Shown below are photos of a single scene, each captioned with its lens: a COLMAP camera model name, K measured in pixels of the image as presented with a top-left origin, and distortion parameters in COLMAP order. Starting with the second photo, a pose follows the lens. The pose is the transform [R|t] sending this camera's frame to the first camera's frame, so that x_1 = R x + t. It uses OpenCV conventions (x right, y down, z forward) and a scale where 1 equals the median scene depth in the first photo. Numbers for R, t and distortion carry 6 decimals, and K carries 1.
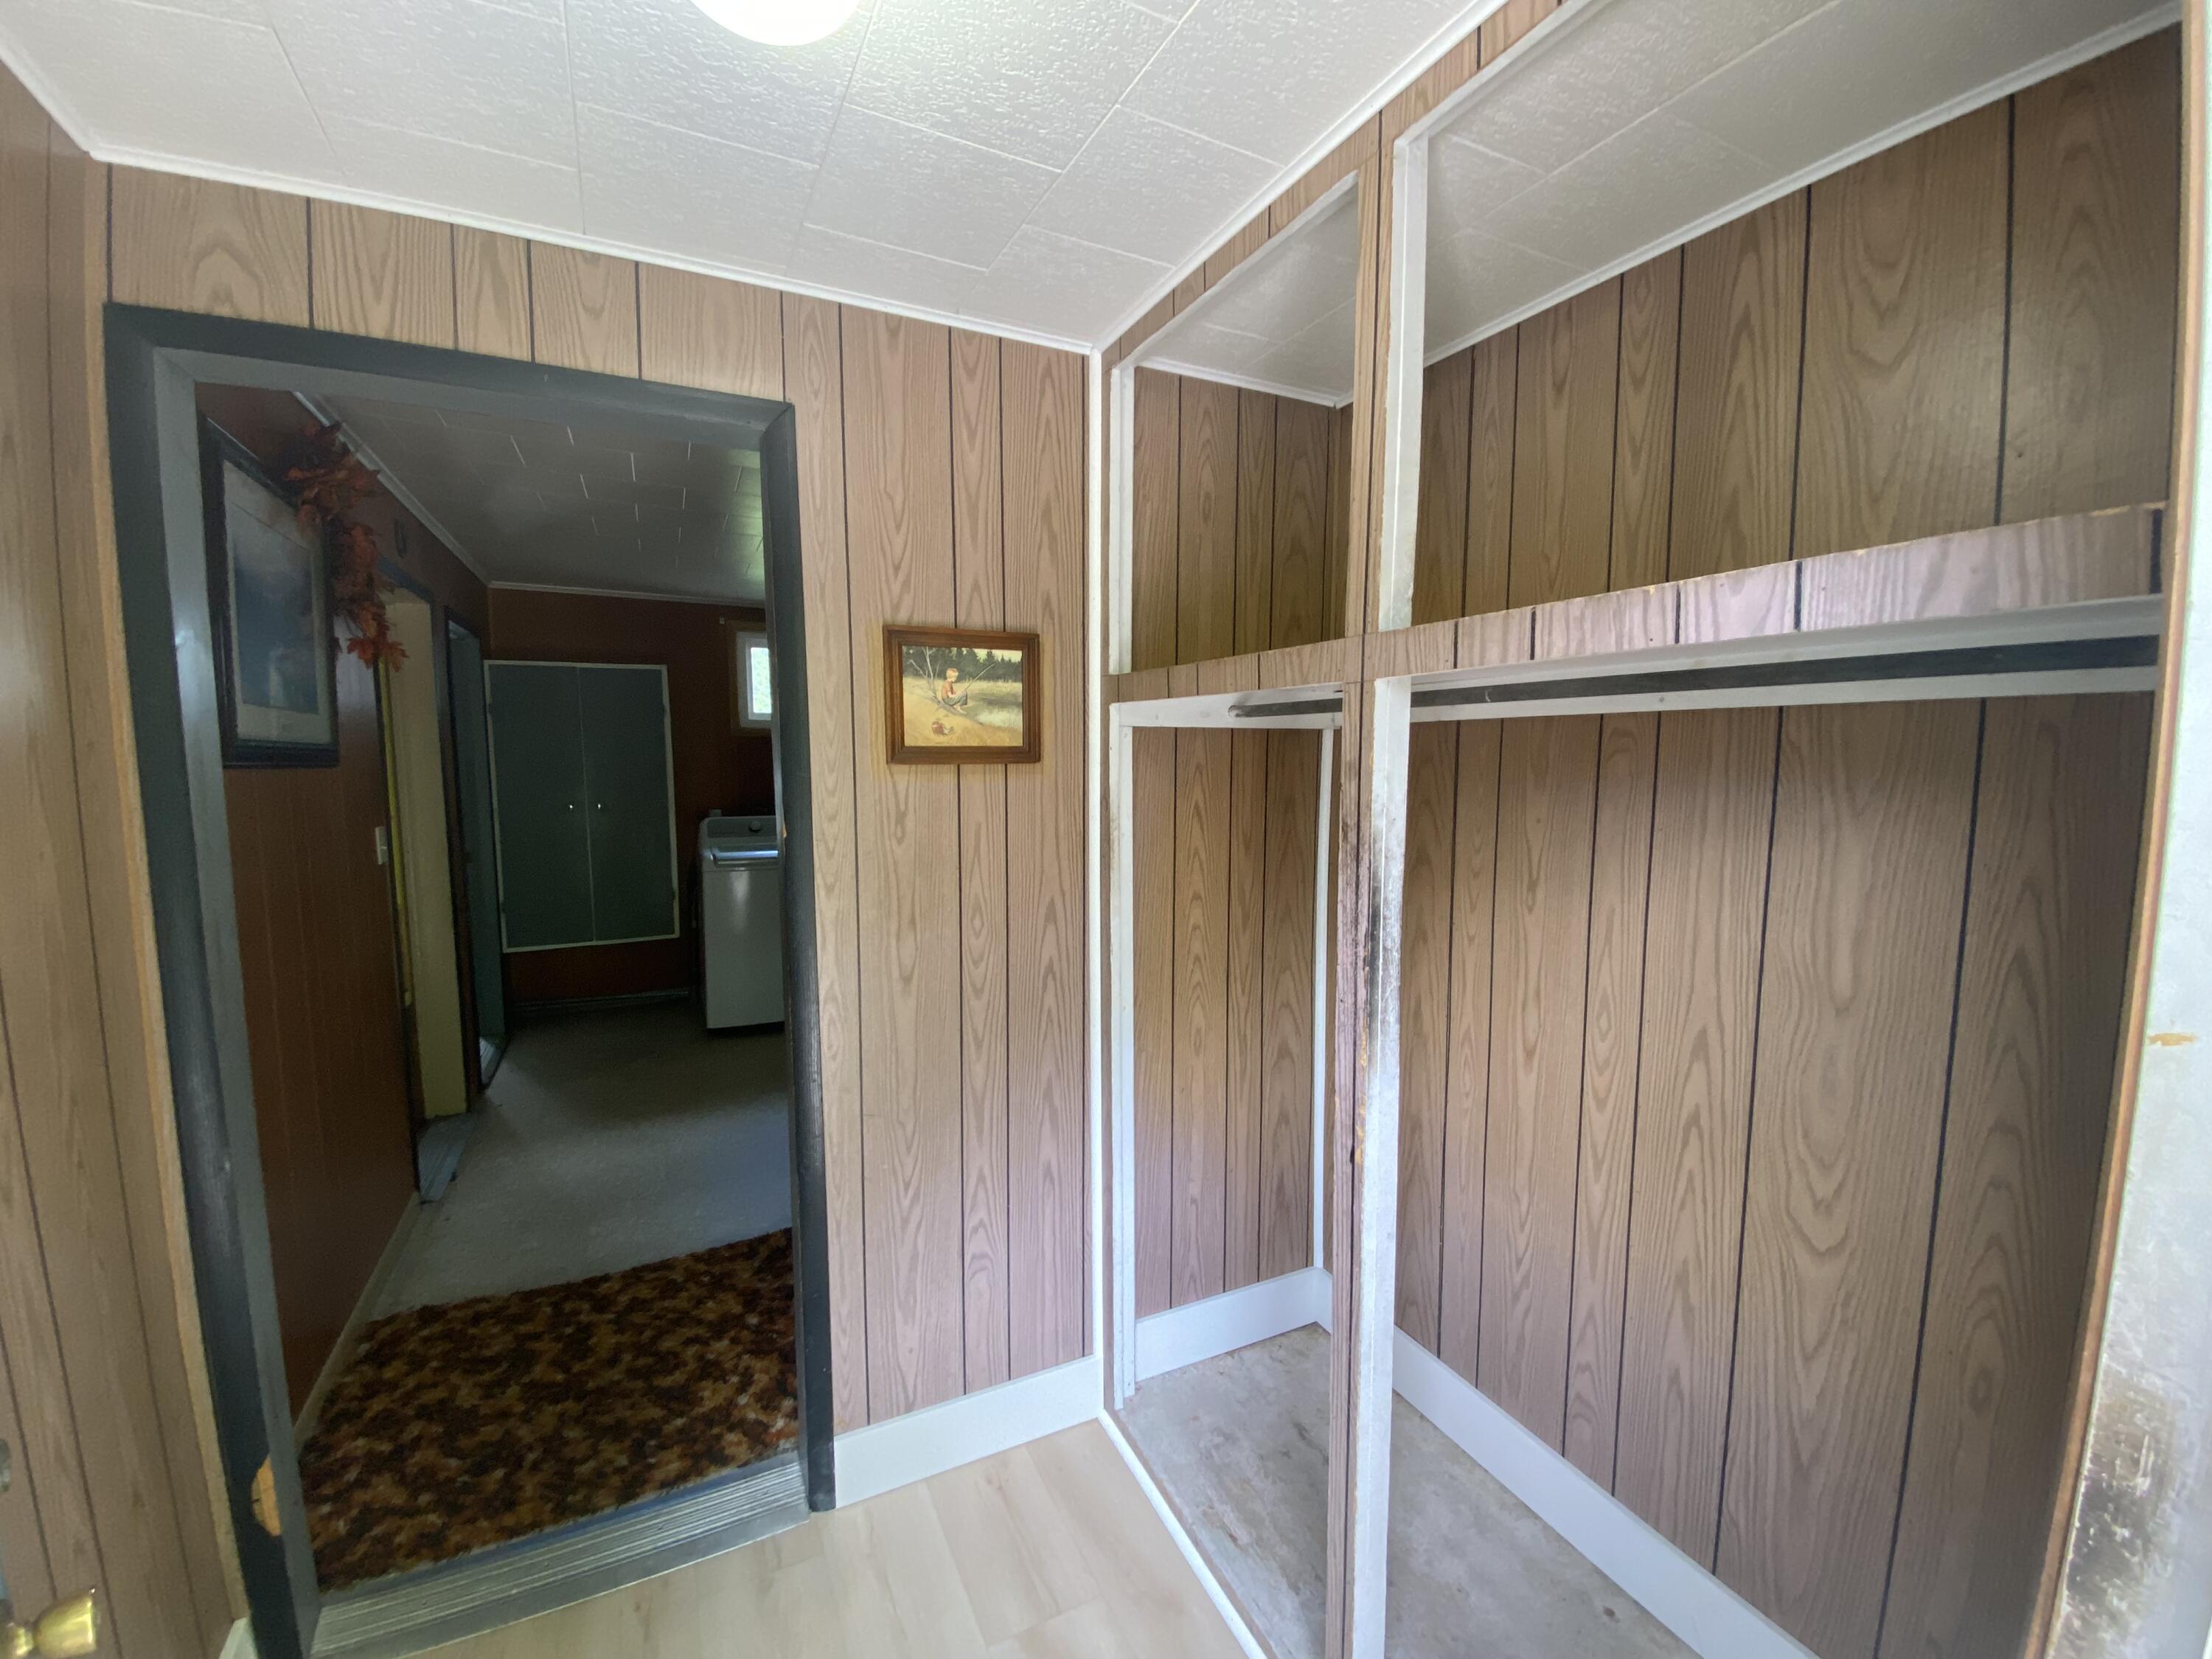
lens RADIAL K [[885.0, 0, 1091.7], [0, 885.0, 828.6], [0, 0, 1]] dist [0.041409, -0.035177]
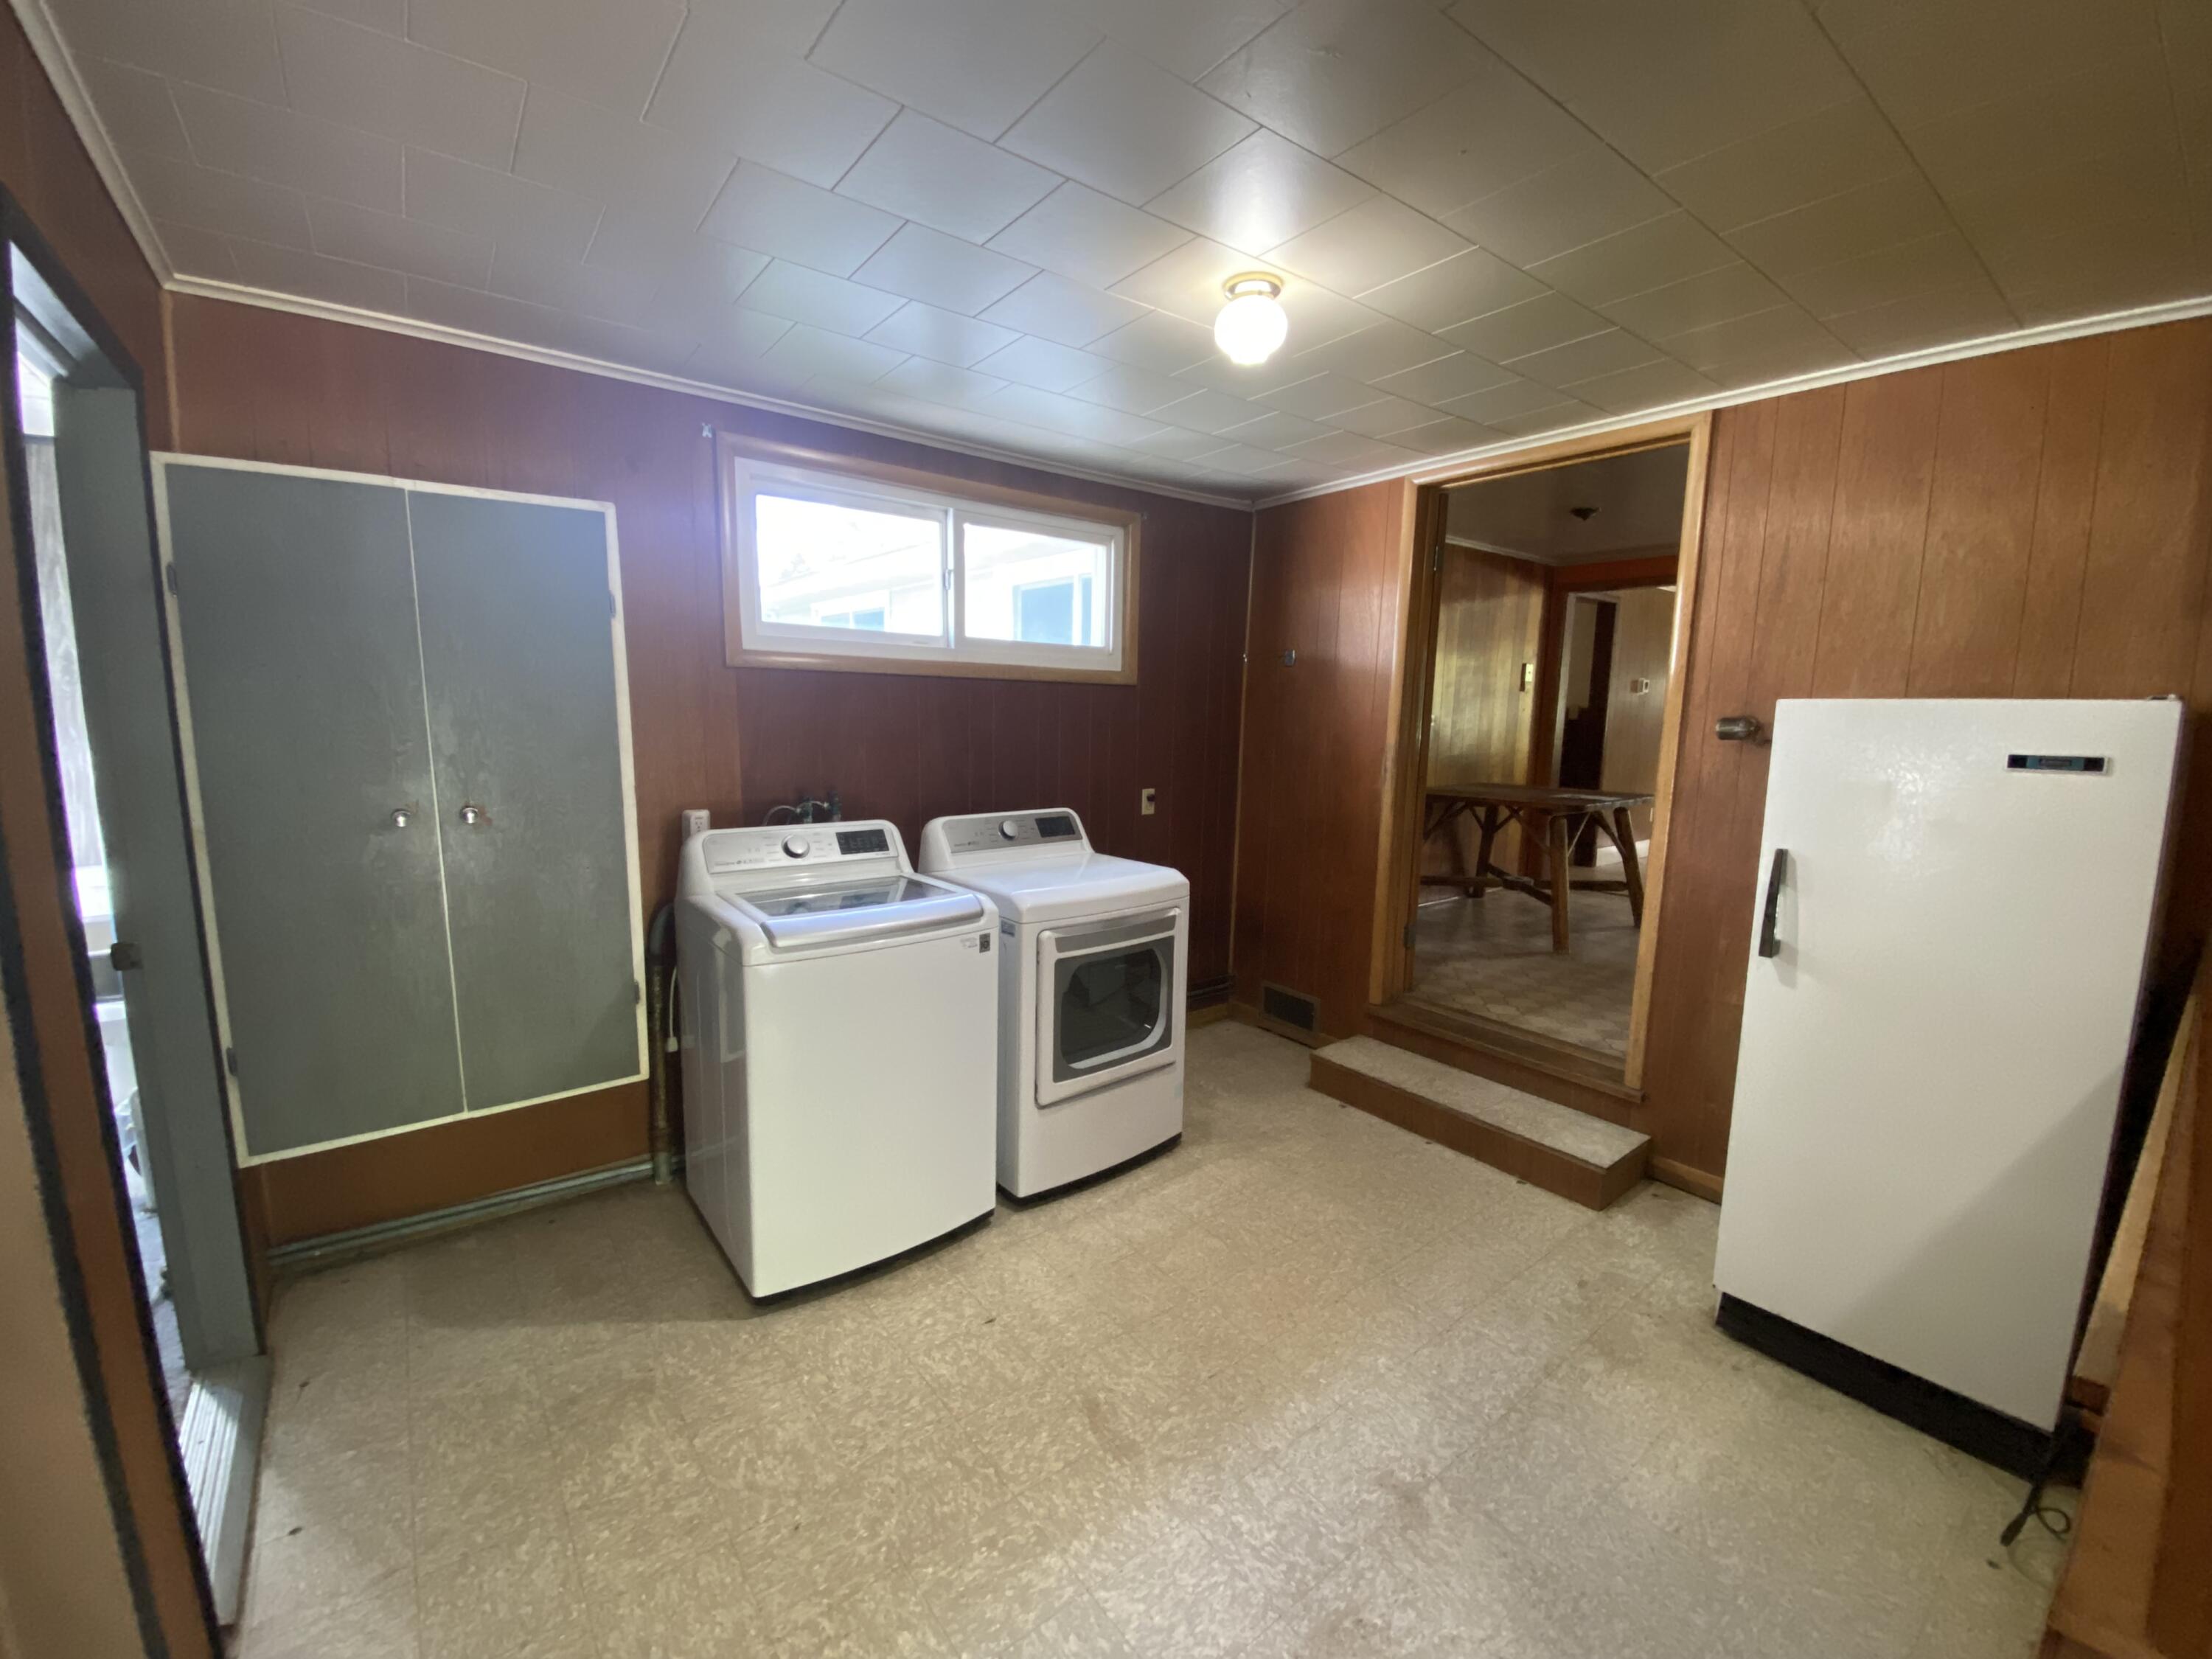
lens RADIAL K [[885.0, 0, 1091.7], [0, 885.0, 828.6], [0, 0, 1]] dist [0.041409, -0.035177]
pose [[0.982168, -0.021142, 0.186813, -0.401727], [0.013425, 0.999007, 0.042479, -0.043089], [-0.187526, -0.039214, 0.981477, 0.618925]]
